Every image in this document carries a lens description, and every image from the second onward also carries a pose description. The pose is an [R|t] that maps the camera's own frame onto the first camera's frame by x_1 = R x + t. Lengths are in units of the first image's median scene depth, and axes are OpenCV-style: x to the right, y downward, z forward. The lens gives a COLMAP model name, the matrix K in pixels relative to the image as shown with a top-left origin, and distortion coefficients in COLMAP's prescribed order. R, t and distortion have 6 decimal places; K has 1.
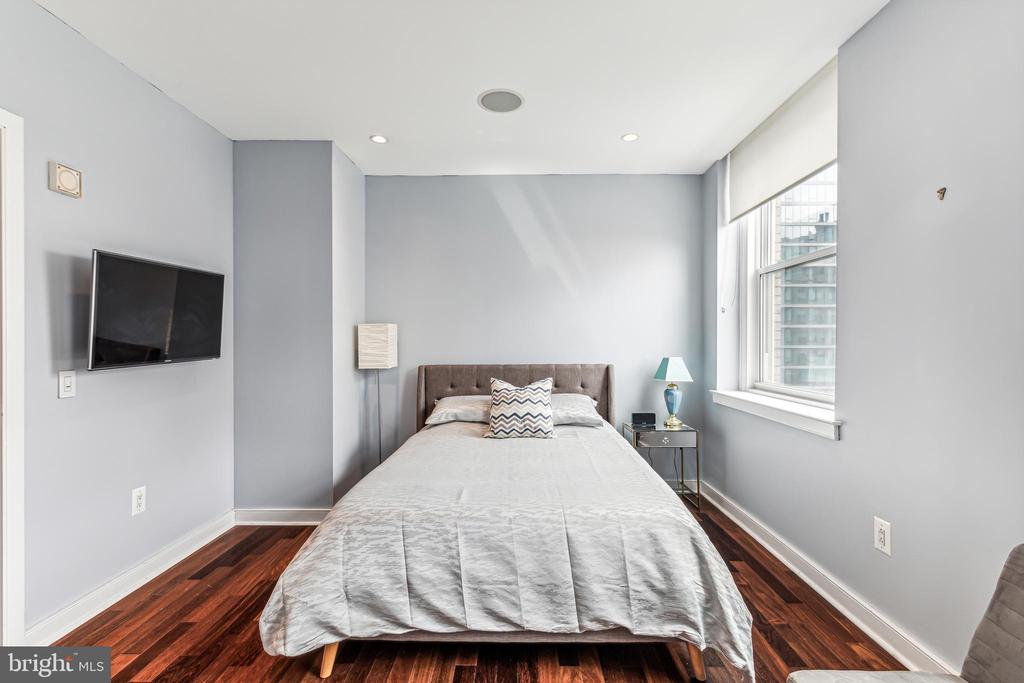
lens RADIAL K [[472.0, 0, 516.2], [0, 472.0, 343.3], [0, 0, 1]] dist [0.003794, -0.000118]
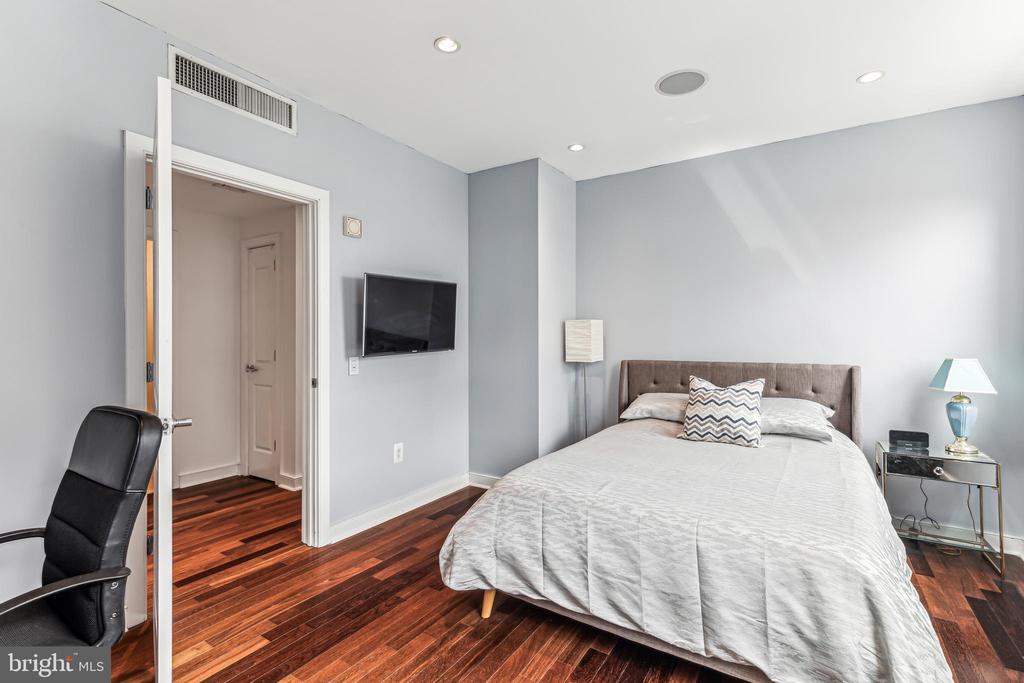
lens RADIAL K [[475.4, 0, 510.7], [0, 475.4, 338.4], [0, 0, 1]] dist [0.000061, -0.000677]
pose [[0.842963, 0.003294, -0.537961, 0.292398], [-0.002567, 0.999994, 0.002101, -0.003248], [0.537965, -0.000390, 0.842967, 0.021416]]
